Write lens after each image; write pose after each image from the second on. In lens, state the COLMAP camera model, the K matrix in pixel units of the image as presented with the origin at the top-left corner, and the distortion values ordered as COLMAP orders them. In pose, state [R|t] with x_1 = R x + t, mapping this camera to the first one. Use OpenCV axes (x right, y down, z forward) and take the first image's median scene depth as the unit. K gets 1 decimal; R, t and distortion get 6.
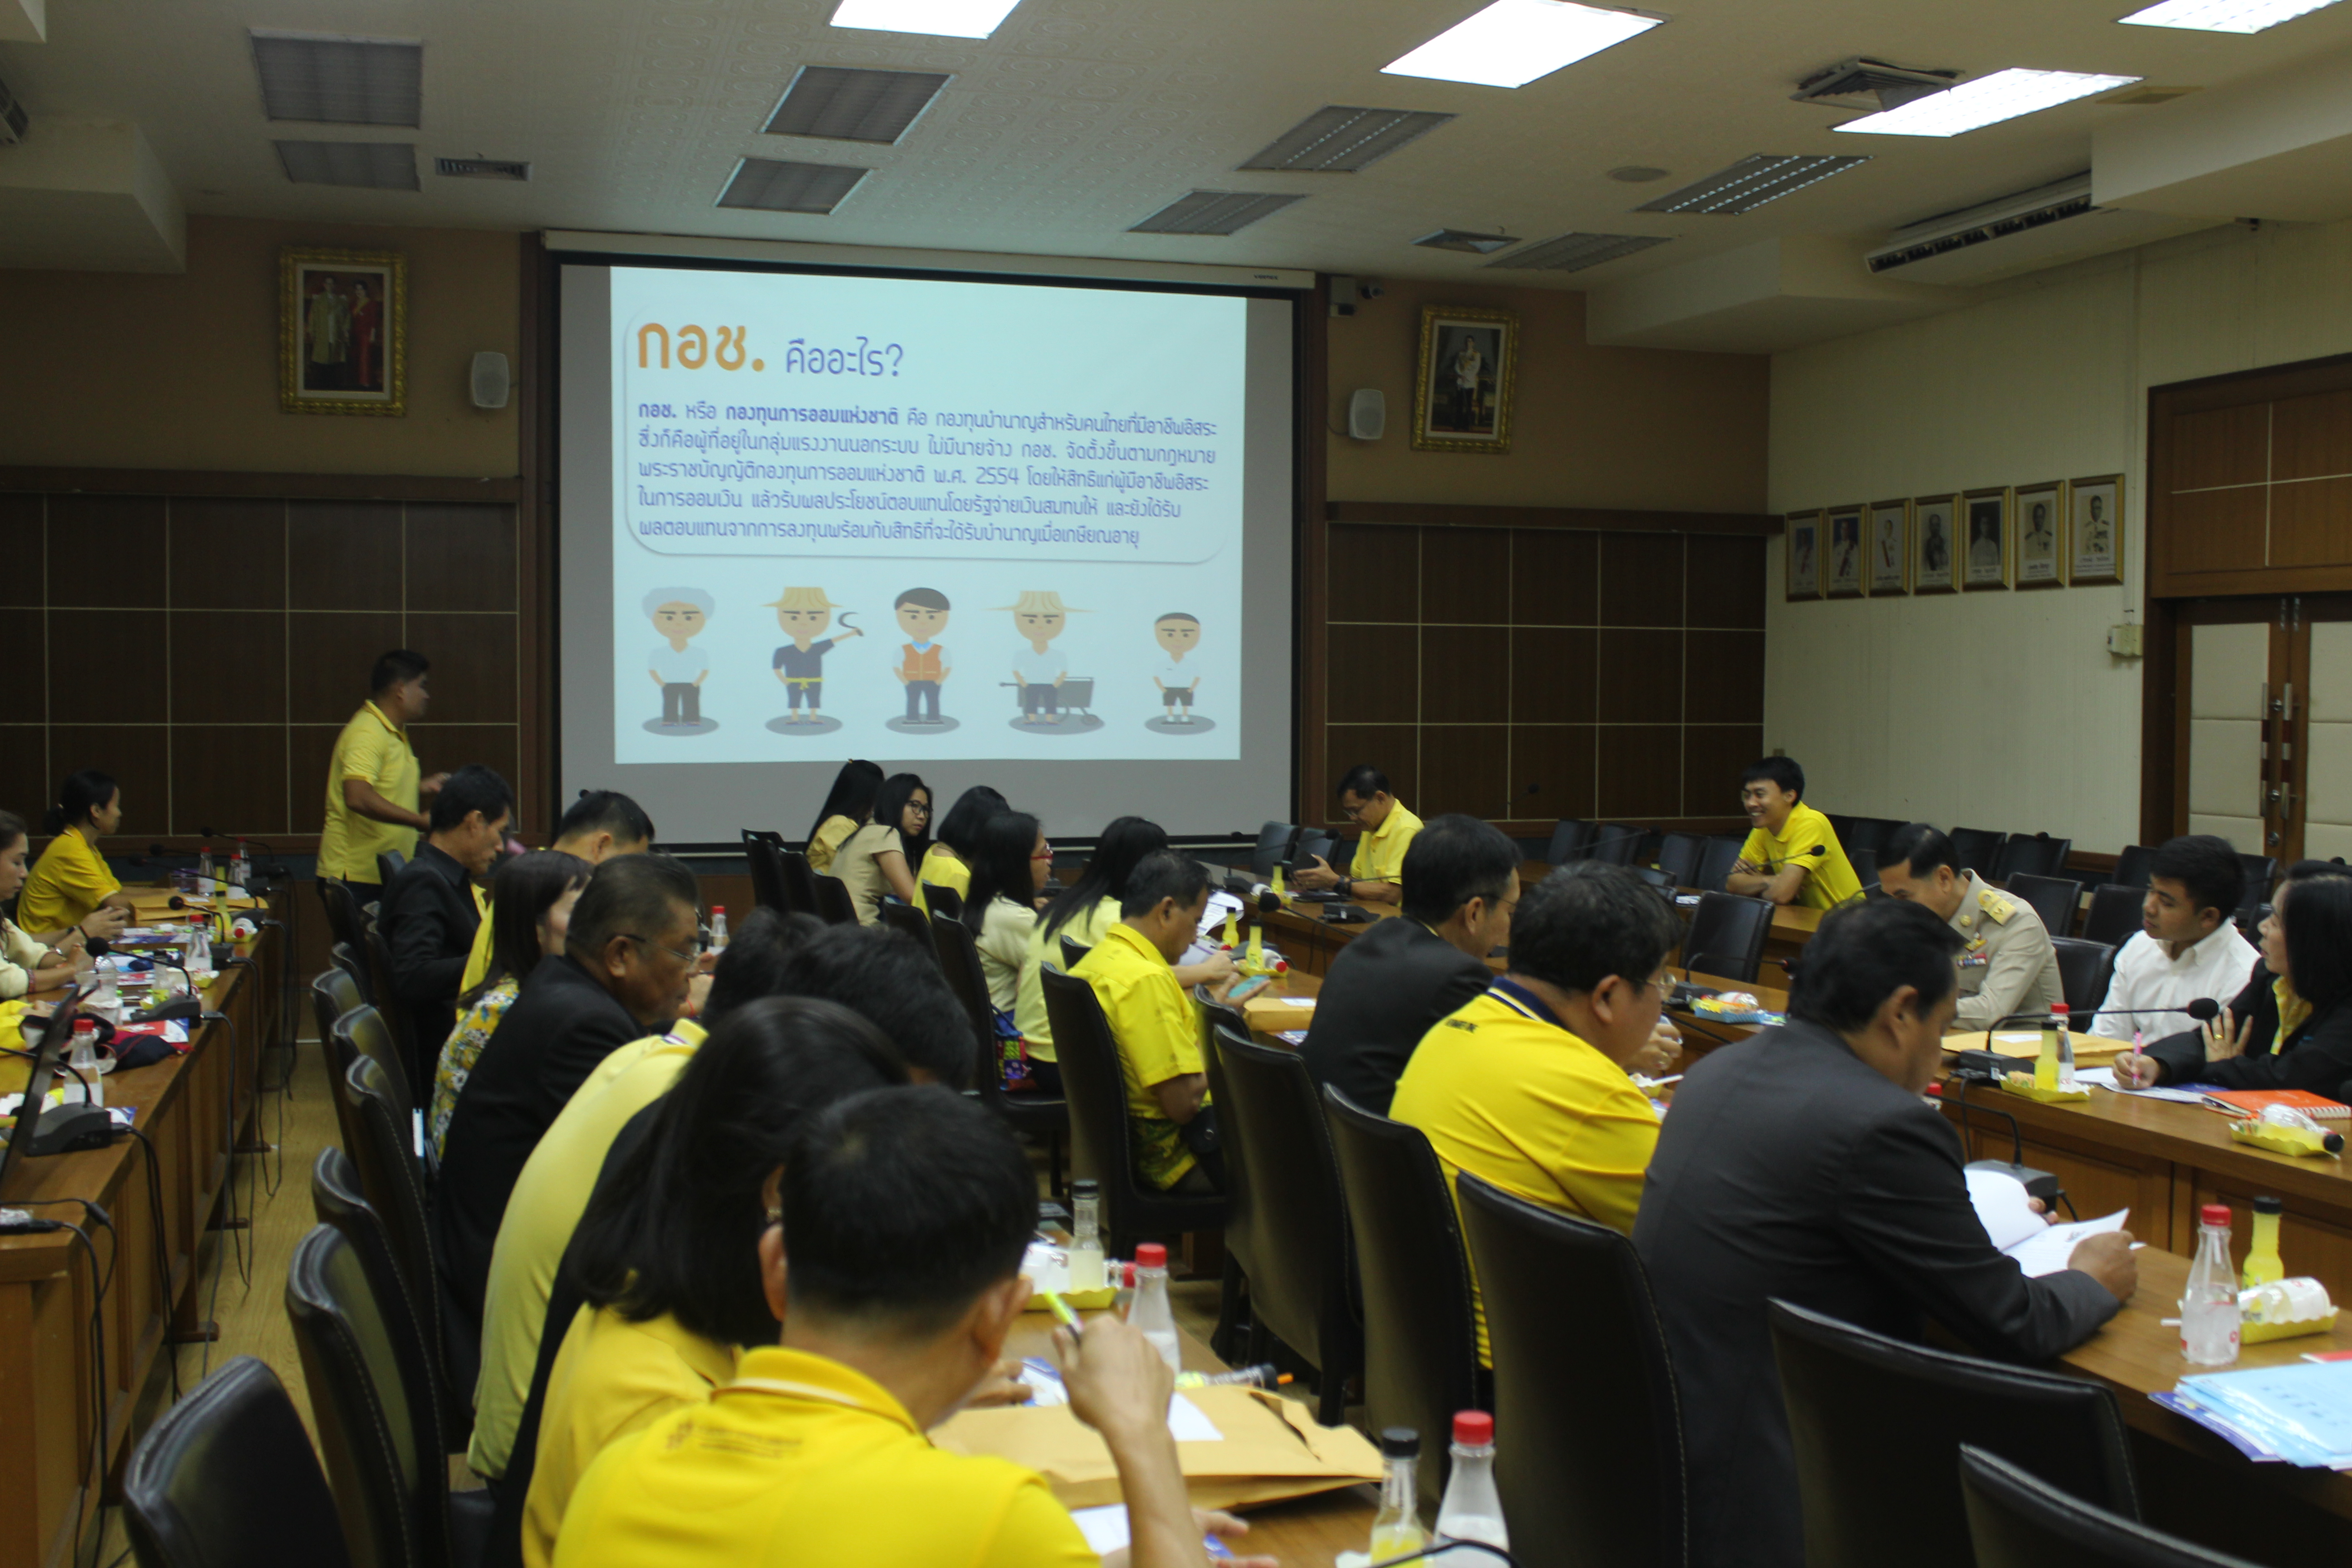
lens RADIAL K [[2497.4, 0, 1174.9], [0, 2497.4, 789.0], [0, 0, 1]] dist [-0.065538, 0.000000]
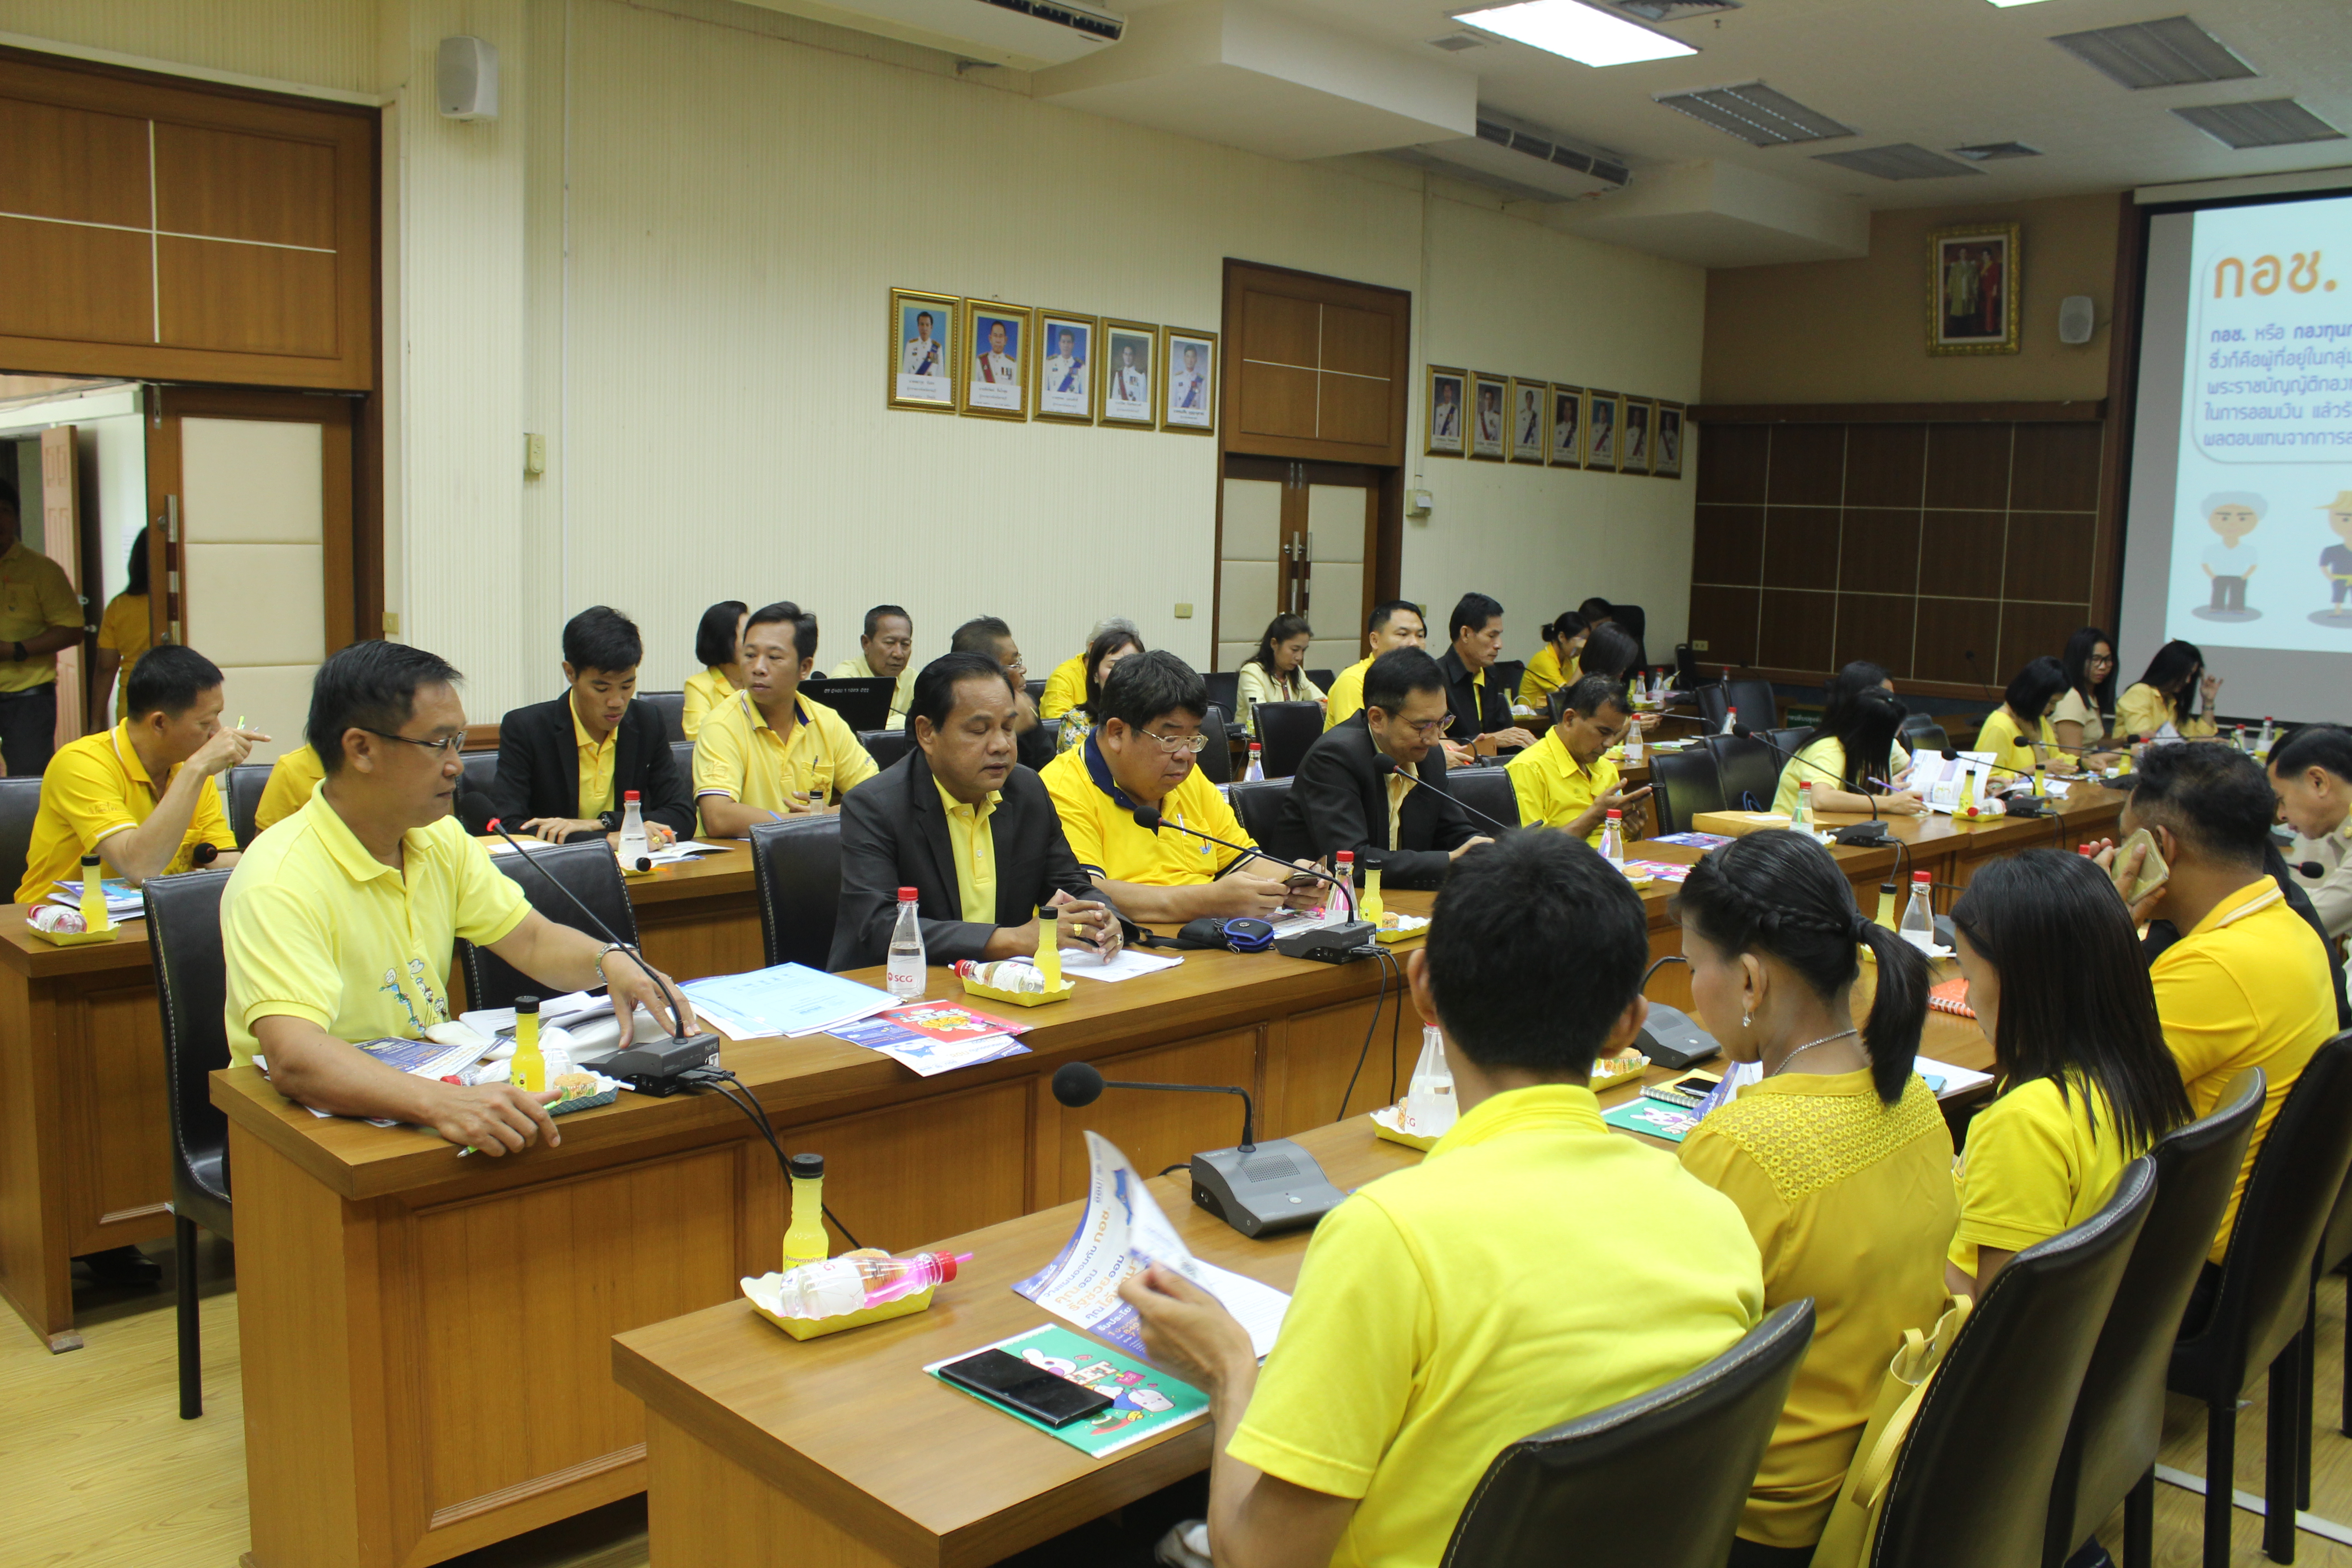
lens RADIAL K [[1956.5, 0, 1172.5], [0, 1956.5, 773.2], [0, 0, 1]] dist [-0.144079, 0.133096]
pose [[0.481393, 0.114265, -0.869025, 0.351982], [-0.064348, 0.993398, 0.094973, -0.002671], [0.874140, 0.010201, 0.485567, 0.120829]]
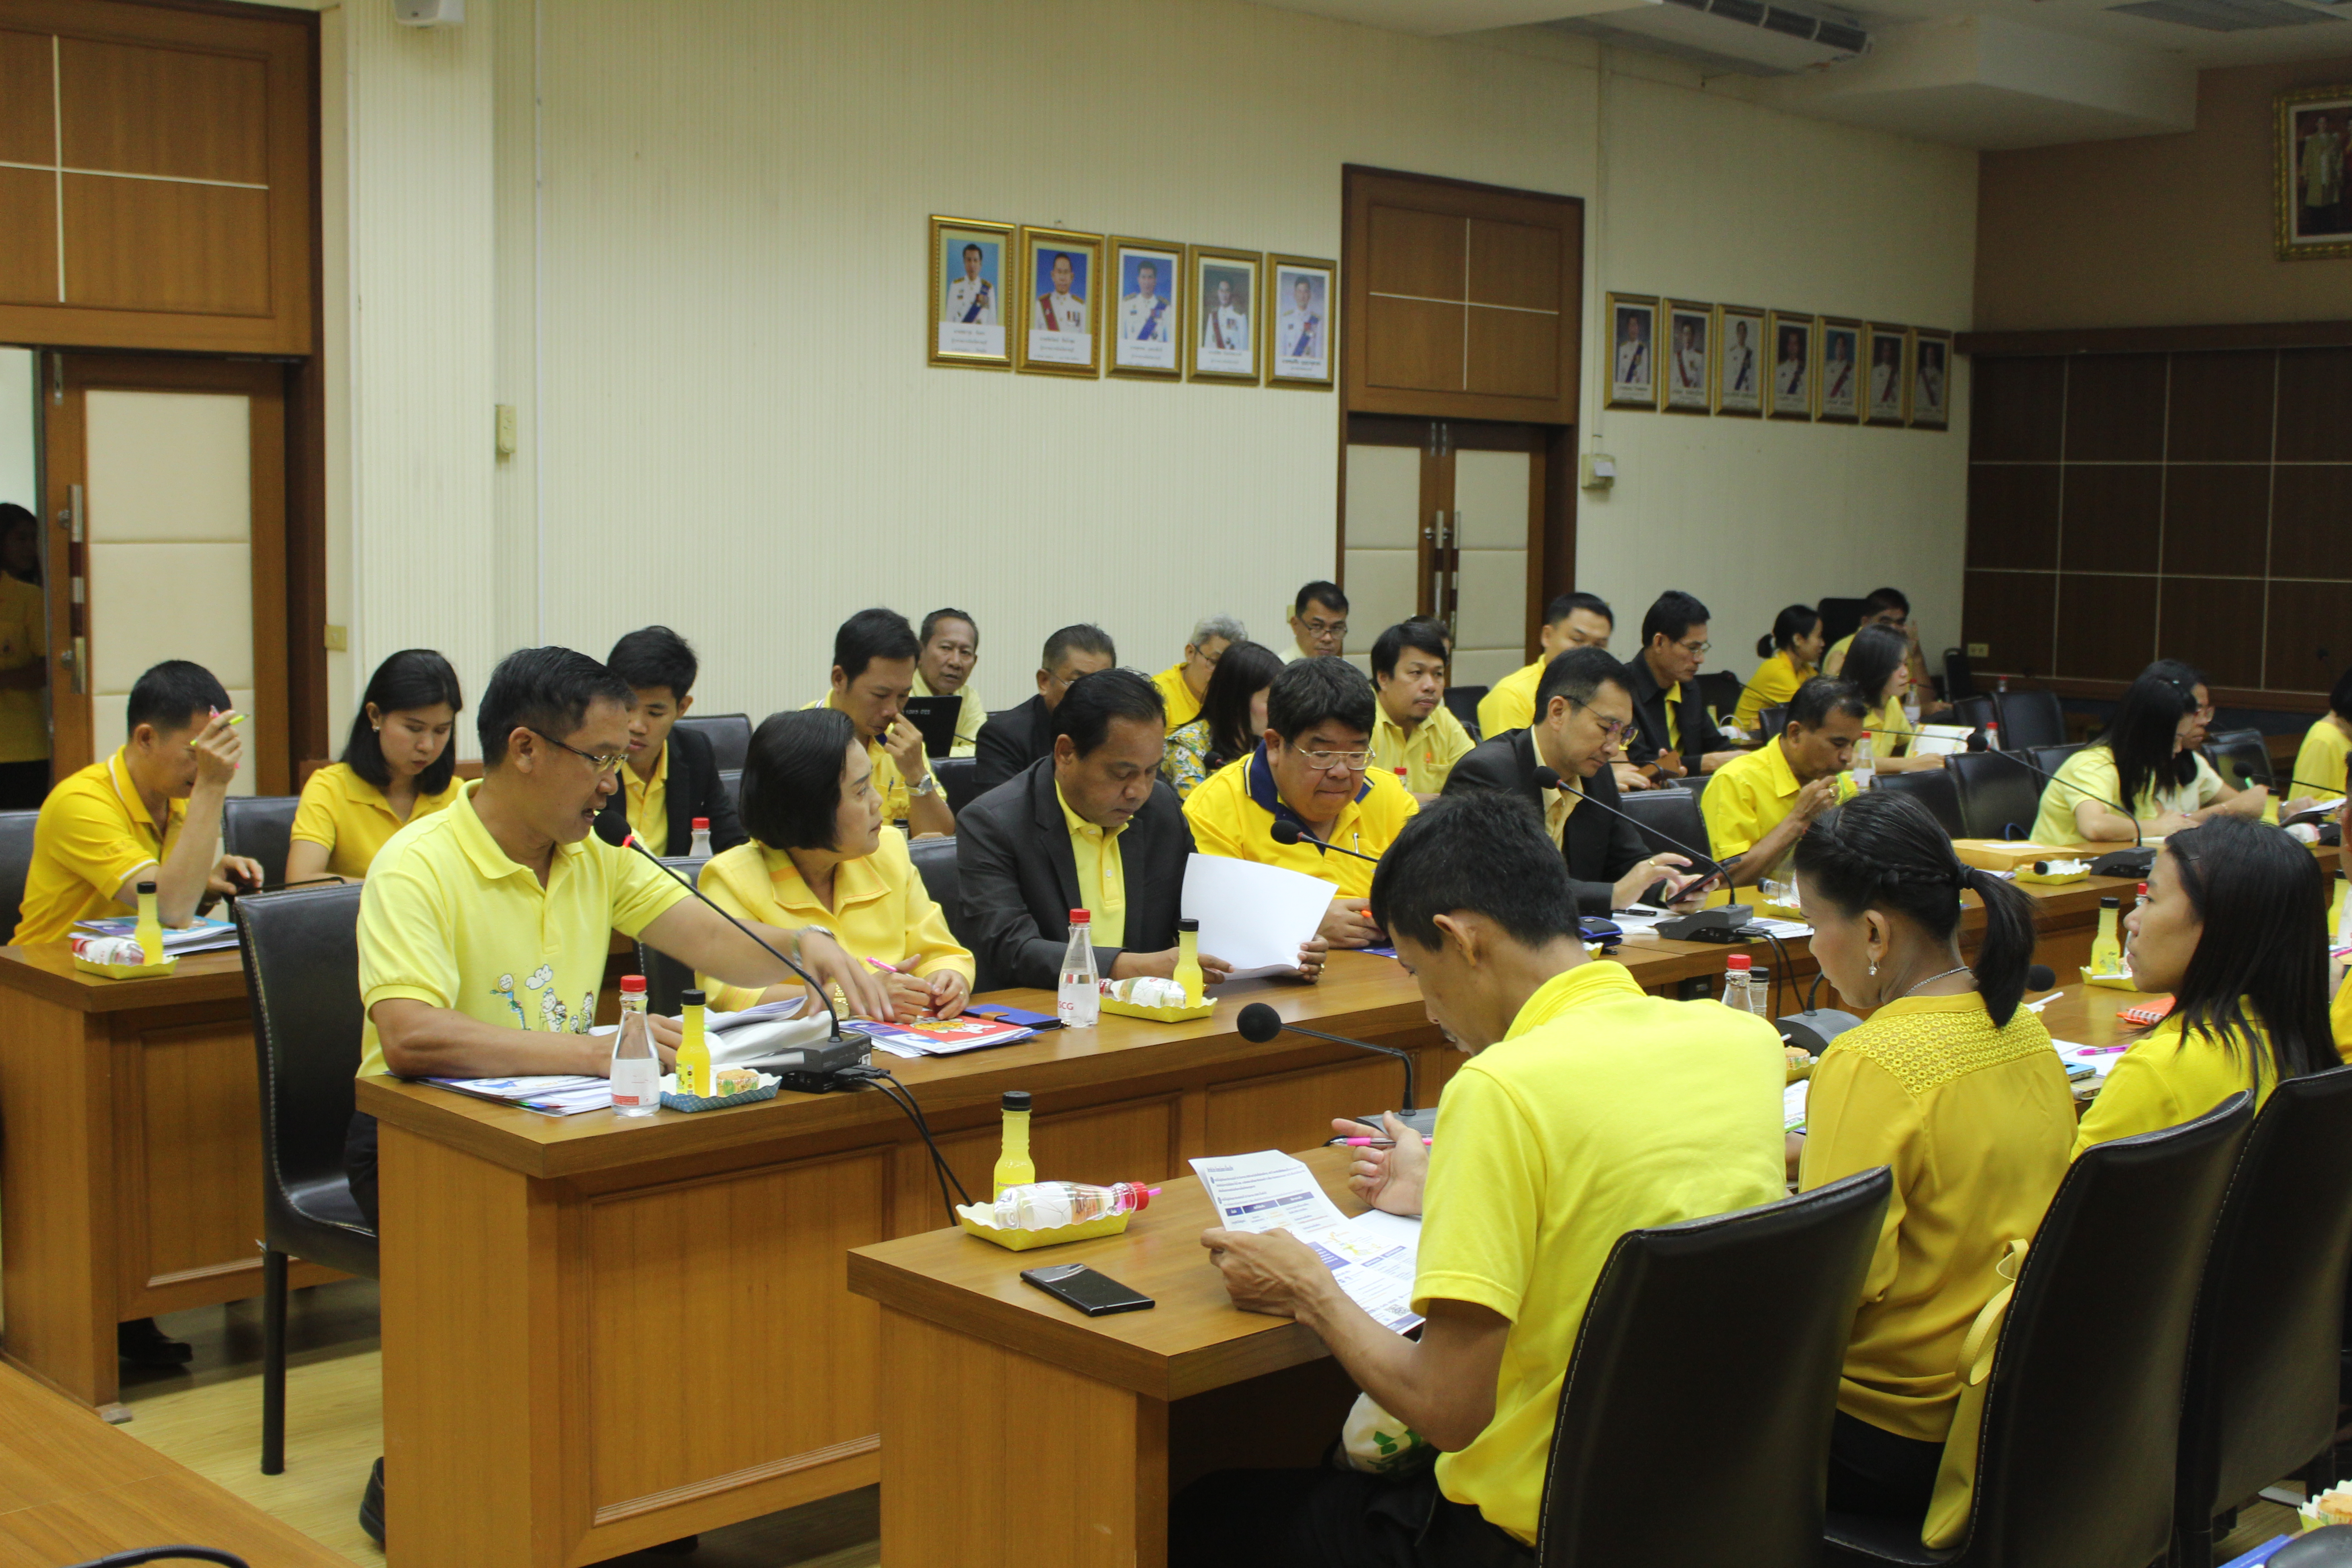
lens RADIAL K [[2756.7, 0, 1178.7], [0, 2756.7, 767.0], [0, 0, 1]] dist [-0.052793, 0.000000]
pose [[0.454570, 0.082657, -0.886867, 0.375657], [-0.049740, 0.996487, 0.067380, -0.002407], [0.889321, 0.013484, 0.457084, 0.105506]]
